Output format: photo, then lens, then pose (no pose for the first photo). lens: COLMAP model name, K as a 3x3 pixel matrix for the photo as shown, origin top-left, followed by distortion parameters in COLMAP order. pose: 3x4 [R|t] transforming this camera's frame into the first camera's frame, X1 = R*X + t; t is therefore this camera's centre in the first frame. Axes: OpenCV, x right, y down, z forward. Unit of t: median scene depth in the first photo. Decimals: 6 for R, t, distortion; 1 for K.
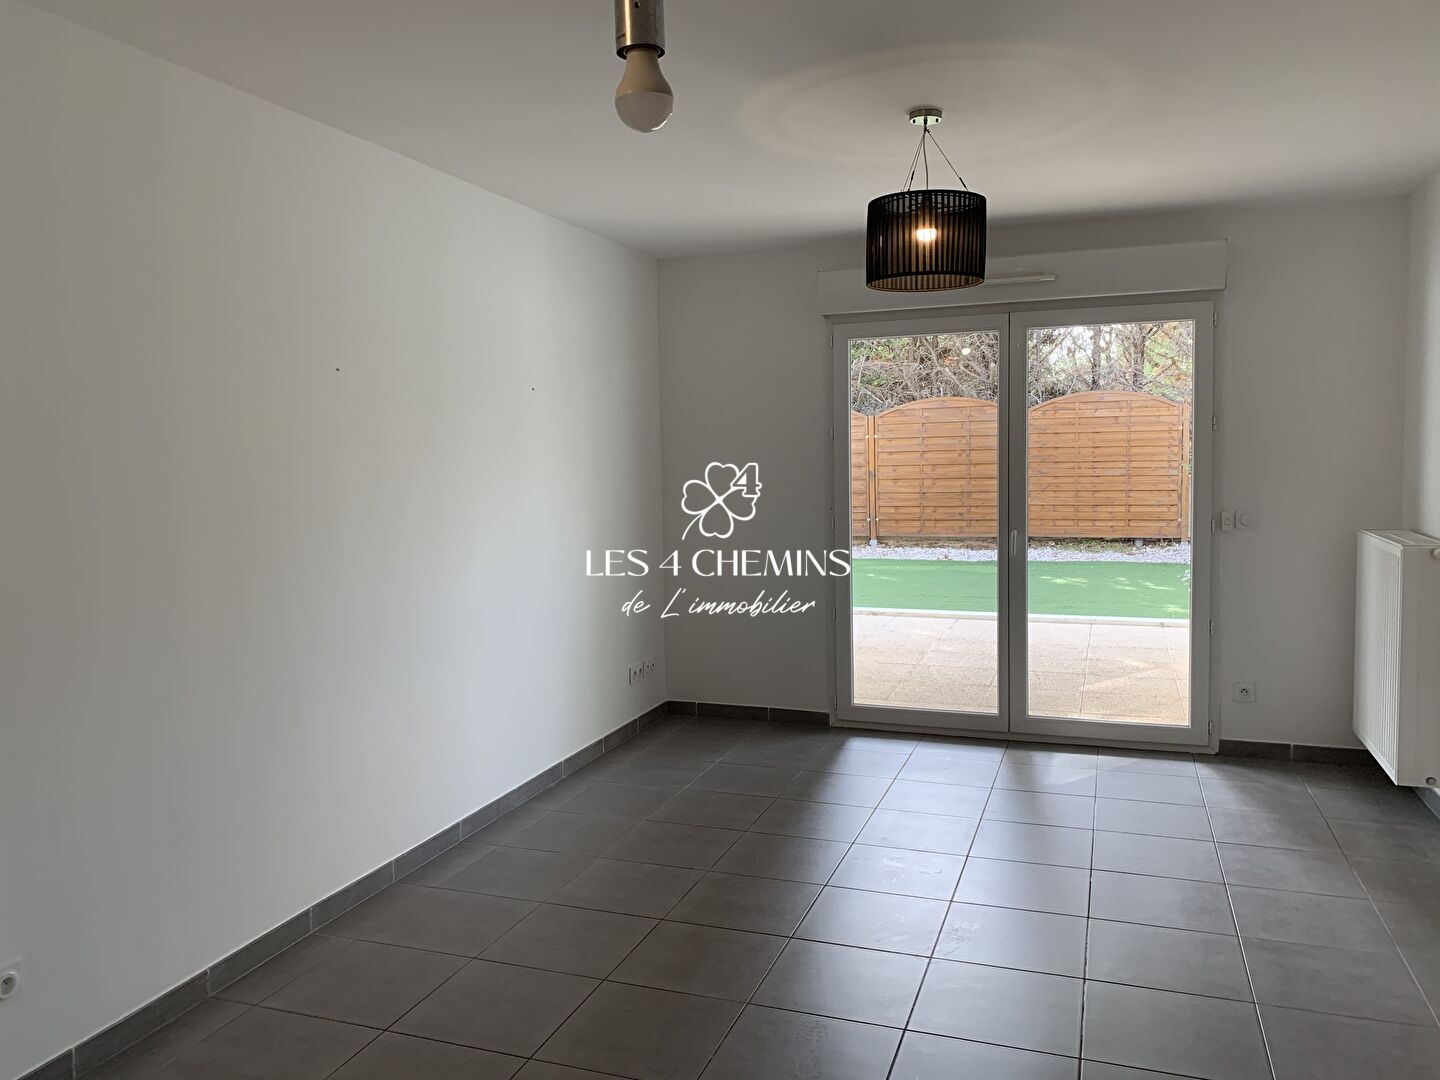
lens RADIAL K [[1126.3, 0, 720.0], [0, 1126.3, 540.0], [0, 0, 1]] dist [0.259273, -0.345806]
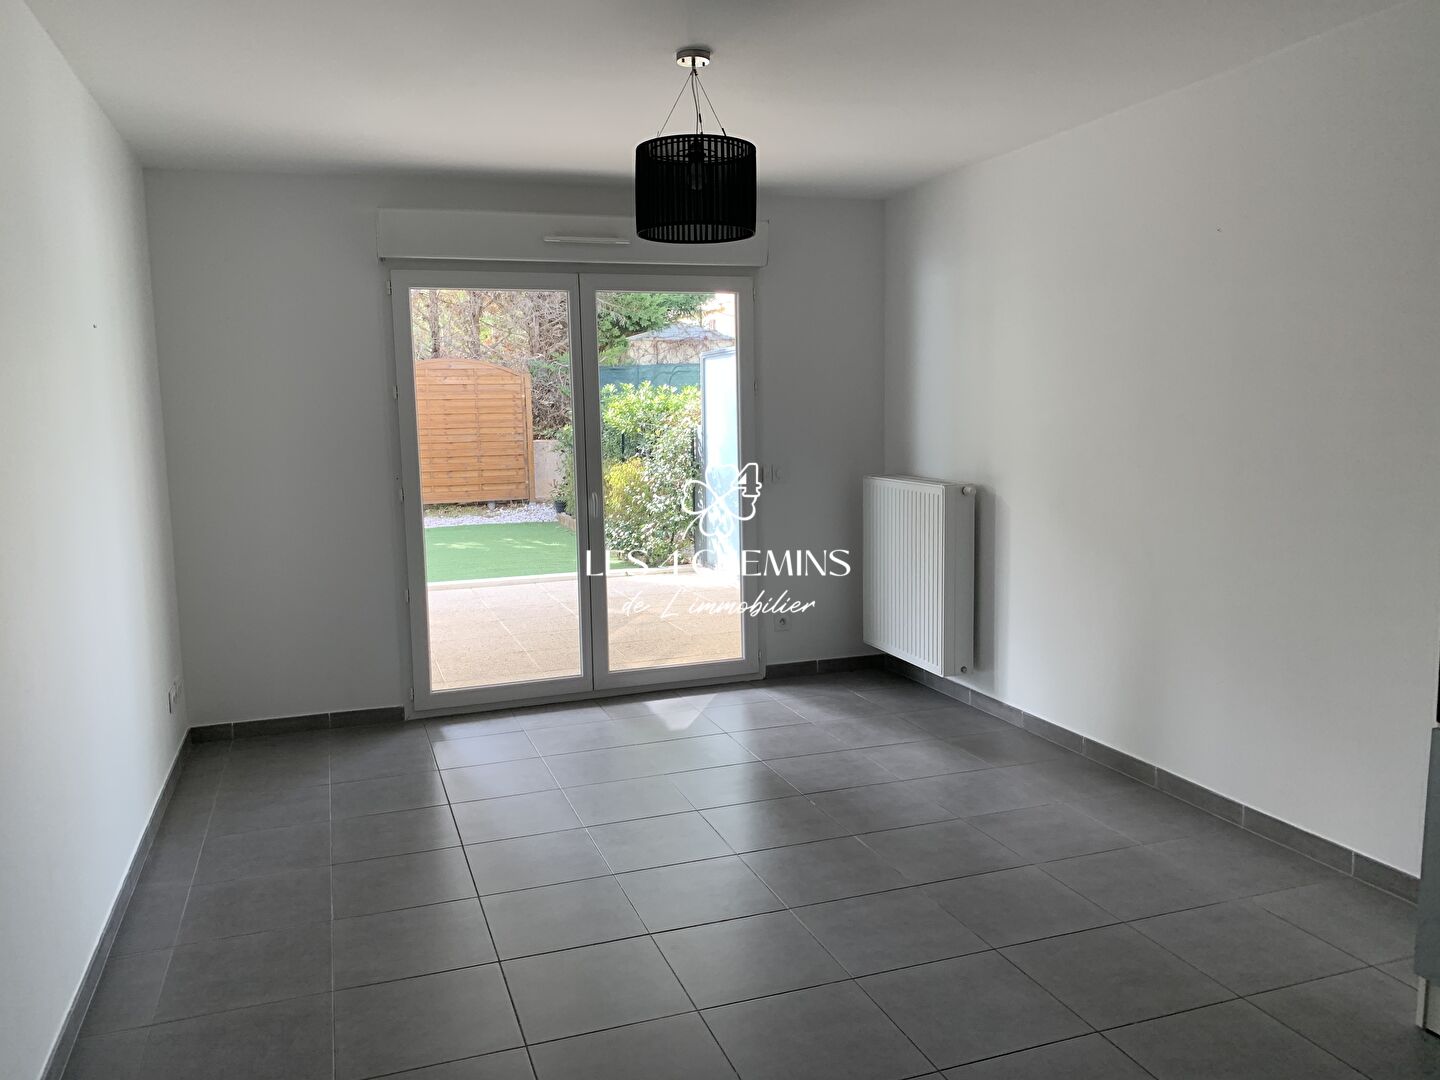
lens RADIAL K [[1126.3, 0, 720.0], [0, 1126.3, 540.0], [0, 0, 1]] dist [0.259273, -0.345806]
pose [[0.817102, -0.079927, 0.570926, -0.173447], [0.064534, 0.996799, 0.047187, -0.004997], [-0.572870, -0.001712, 0.819645, 0.089873]]
